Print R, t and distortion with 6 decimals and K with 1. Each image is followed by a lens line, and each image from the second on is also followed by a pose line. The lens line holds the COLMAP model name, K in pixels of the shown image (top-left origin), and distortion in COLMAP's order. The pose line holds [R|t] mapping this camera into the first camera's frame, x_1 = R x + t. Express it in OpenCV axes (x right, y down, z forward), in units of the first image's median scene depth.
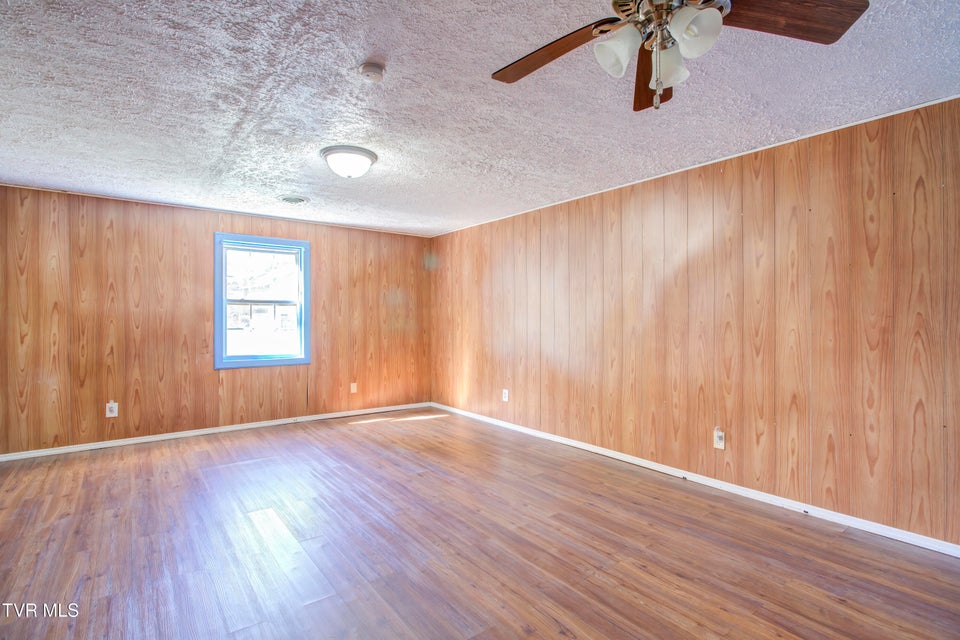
lens RADIAL K [[466.7, 0, 481.3], [0, 466.7, 319.2], [0, 0, 1]] dist [-0.003779, 0.000138]
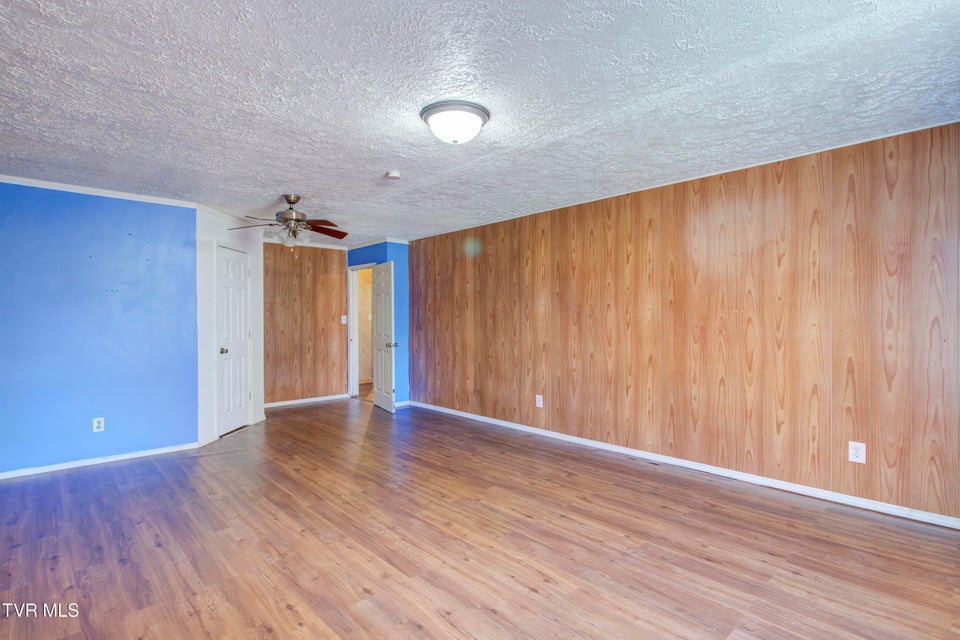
lens RADIAL K [[466.7, 0, 481.3], [0, 466.7, 319.2], [0, 0, 1]] dist [-0.003779, 0.000138]
pose [[-0.994212, 0.006707, -0.107231, -0.253299], [0.006443, 0.999975, 0.002806, -0.005175], [0.107247, 0.002099, -0.994230, 1.903783]]
